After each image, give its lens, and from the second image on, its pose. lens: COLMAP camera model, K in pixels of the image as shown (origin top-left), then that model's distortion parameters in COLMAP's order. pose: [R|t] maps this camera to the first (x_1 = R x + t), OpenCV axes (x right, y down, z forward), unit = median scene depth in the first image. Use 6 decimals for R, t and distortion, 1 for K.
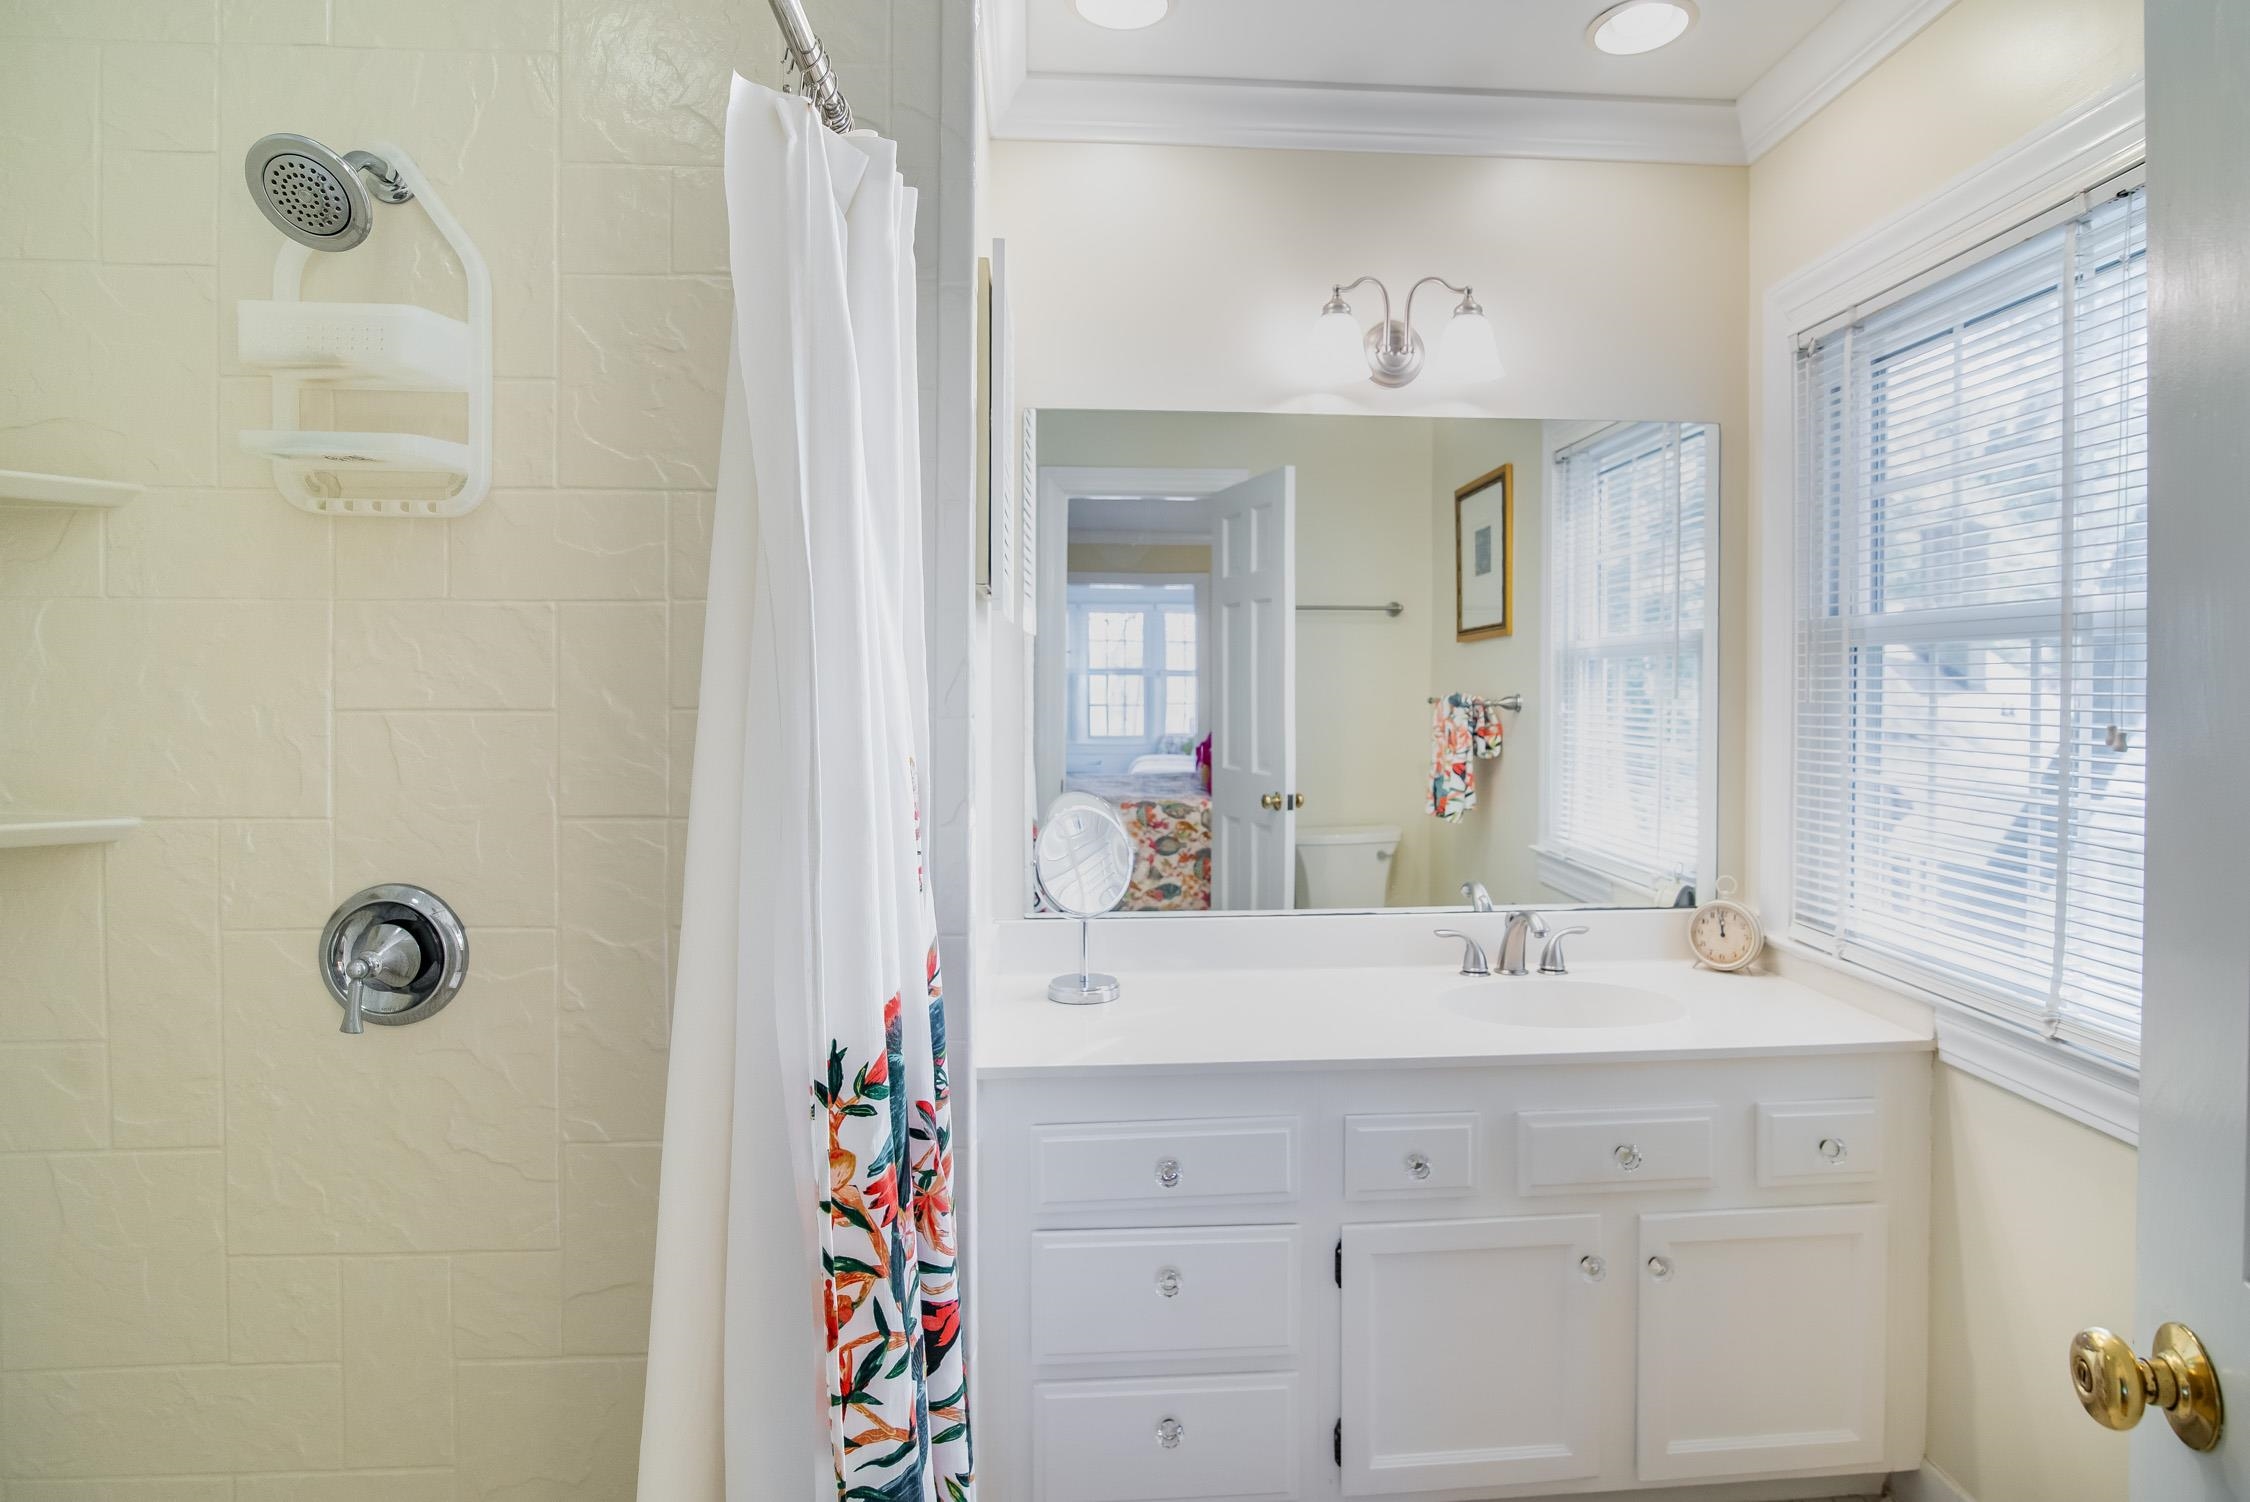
lens RADIAL K [[1053.1, 0, 1074.9], [0, 1053.1, 748.8], [0, 0, 1]] dist [-0.020219, 0.000600]
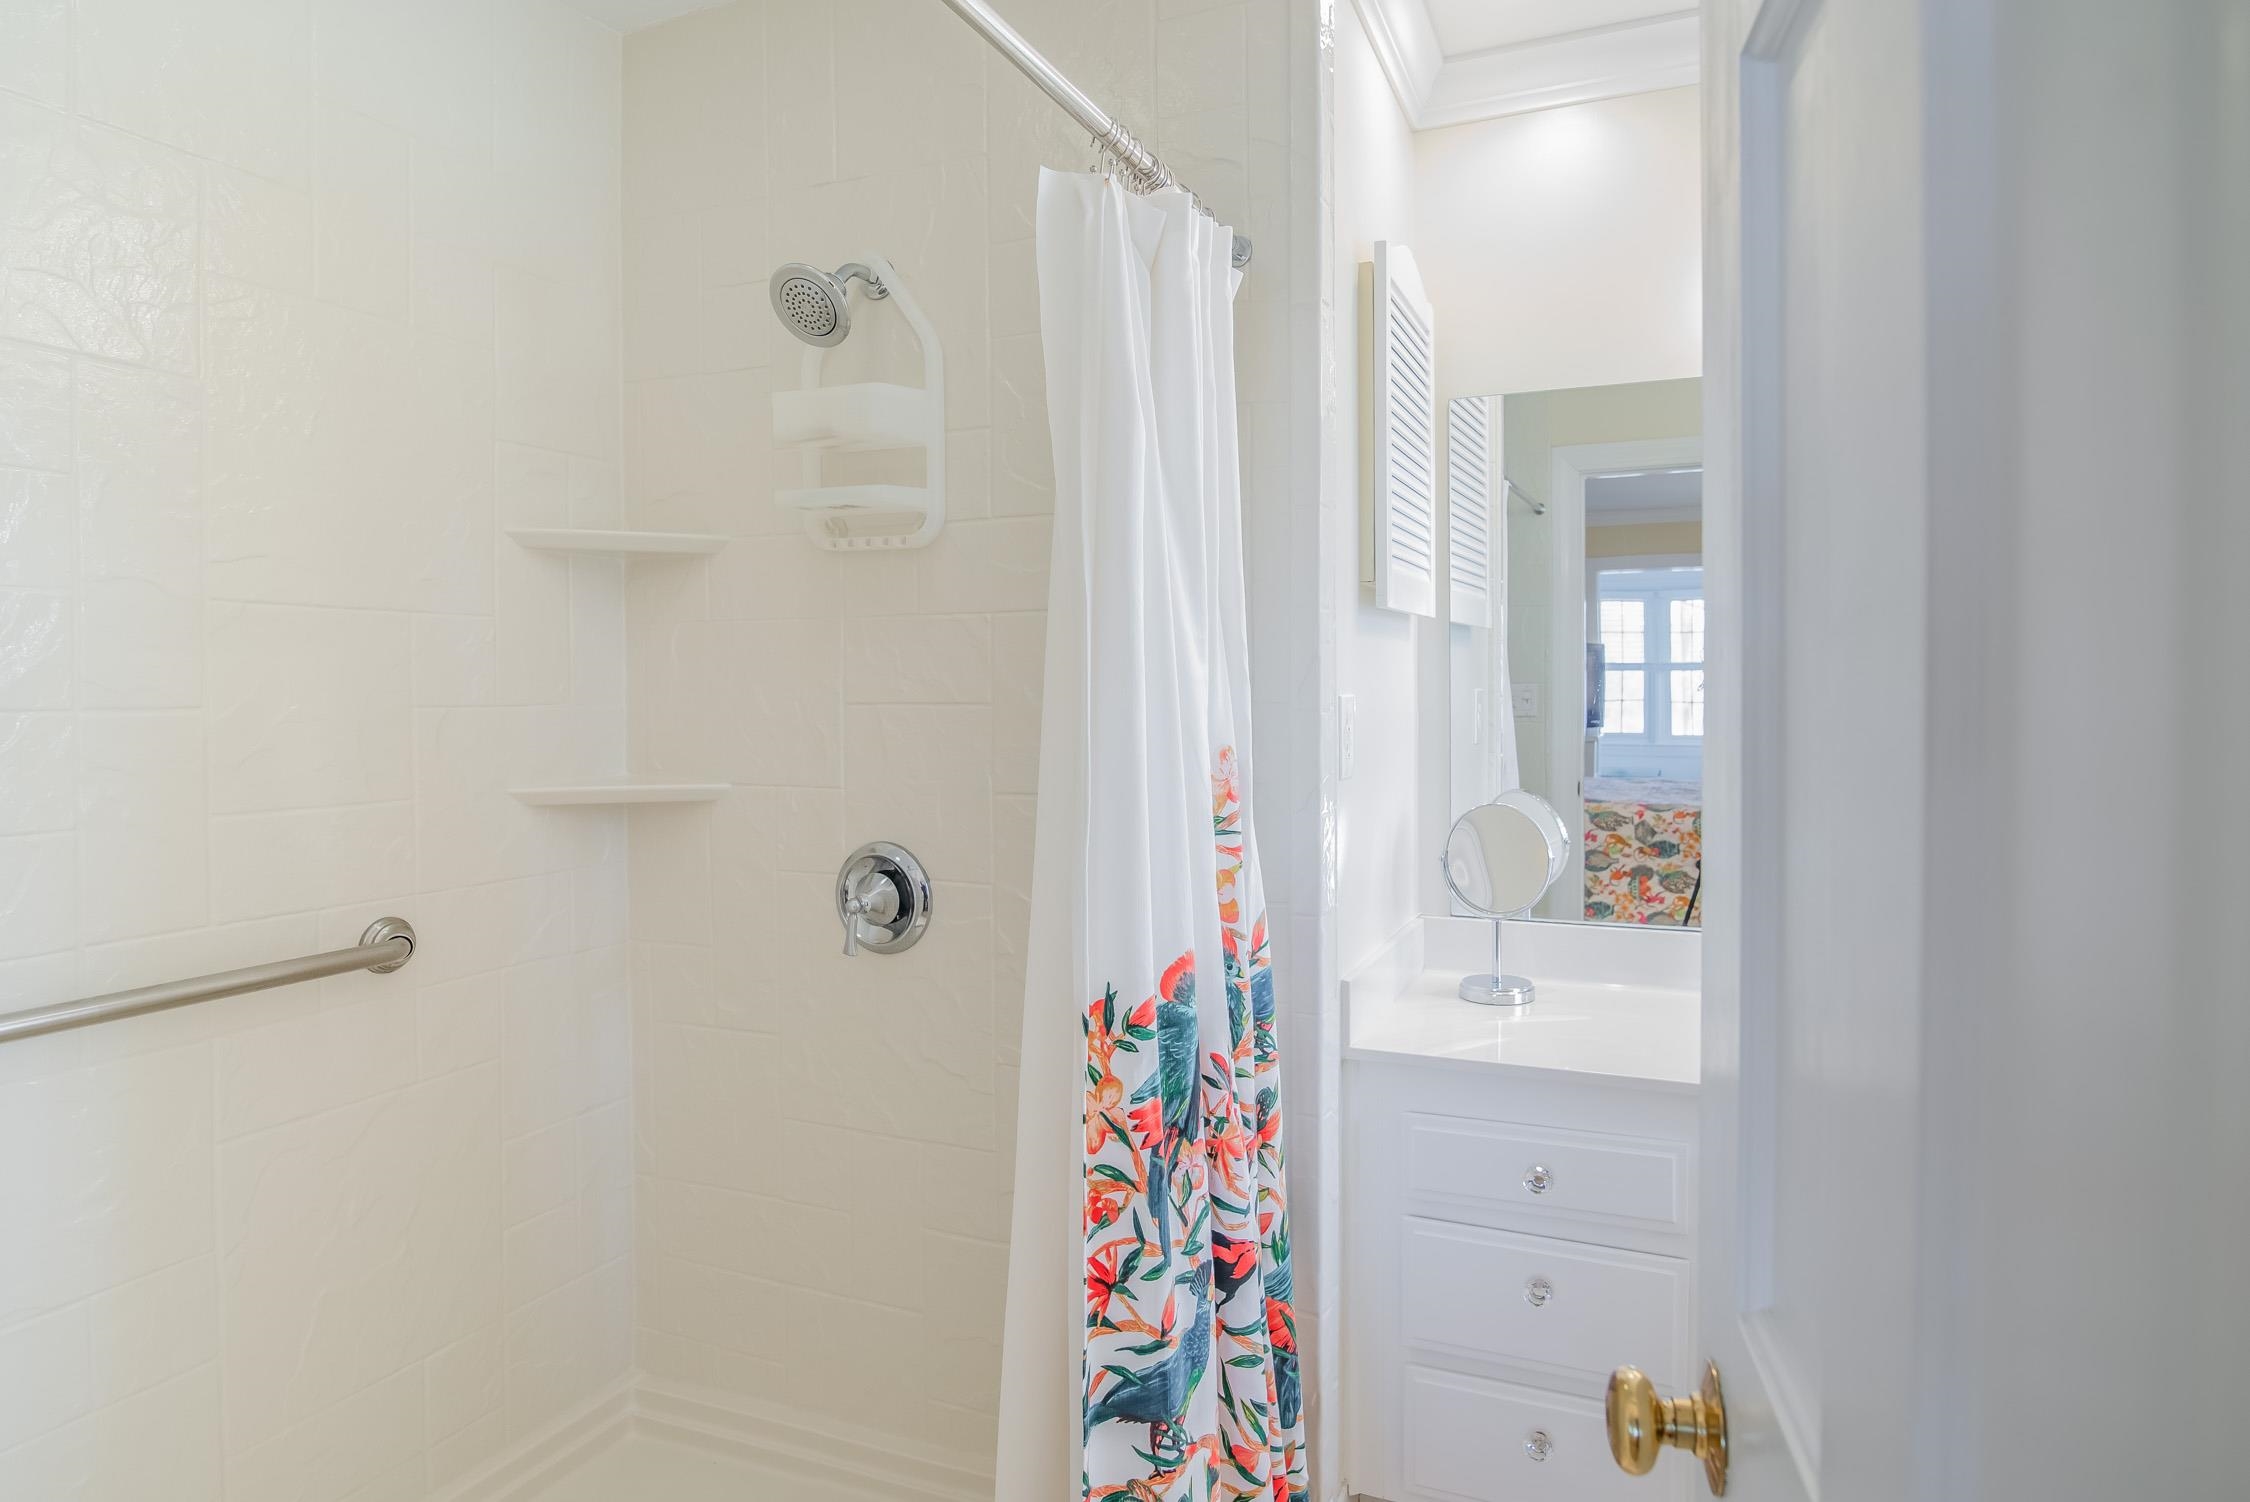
lens RADIAL K [[1042.7, 0, 1143.4], [0, 1042.7, 765.0], [0, 0, 1]] dist [-0.020449, 0.000168]
pose [[0.916132, 0.024233, -0.400143, 0.155820], [-0.016096, 0.999590, 0.023685, 0.002169], [0.400553, -0.015258, 0.916147, -0.028648]]
